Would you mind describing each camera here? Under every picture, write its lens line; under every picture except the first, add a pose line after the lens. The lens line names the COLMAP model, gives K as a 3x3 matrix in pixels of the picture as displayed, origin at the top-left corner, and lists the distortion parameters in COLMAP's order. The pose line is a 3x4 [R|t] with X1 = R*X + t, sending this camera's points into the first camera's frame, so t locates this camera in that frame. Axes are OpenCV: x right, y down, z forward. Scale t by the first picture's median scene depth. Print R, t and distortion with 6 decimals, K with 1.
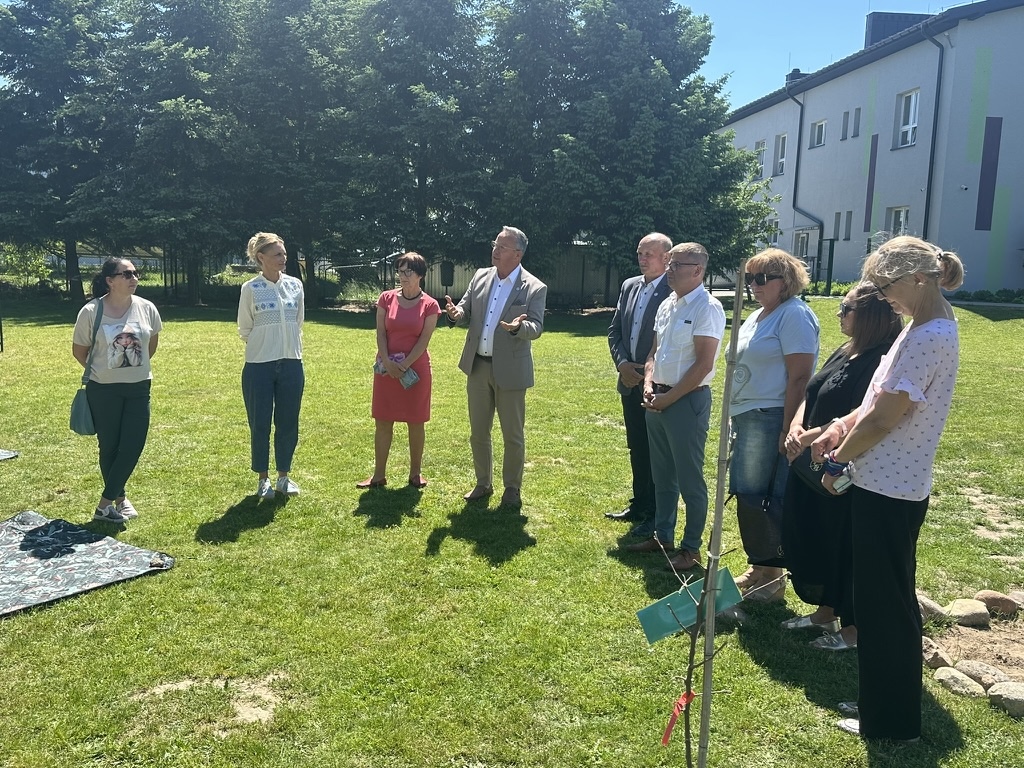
lens RADIAL K [[939.6, 0, 512.0], [0, 939.6, 384.0], [0, 0, 1]] dist [0.157155, -0.283484]
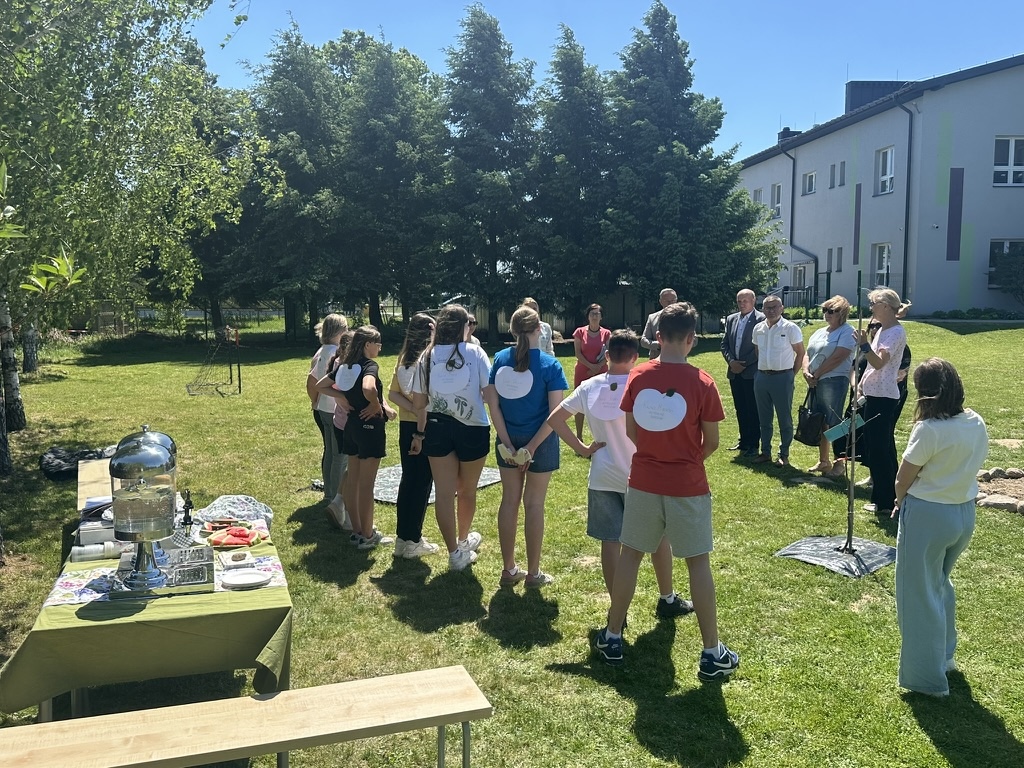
lens RADIAL K [[879.9, 0, 512.0], [0, 879.9, 384.0], [0, 0, 1]] dist [0.207265, -0.393824]
pose [[0.999195, -0.039121, -0.008858, -0.062909], [0.038804, 0.998684, -0.033540, 0.012767], [0.010159, 0.033169, 0.999398, -0.143865]]
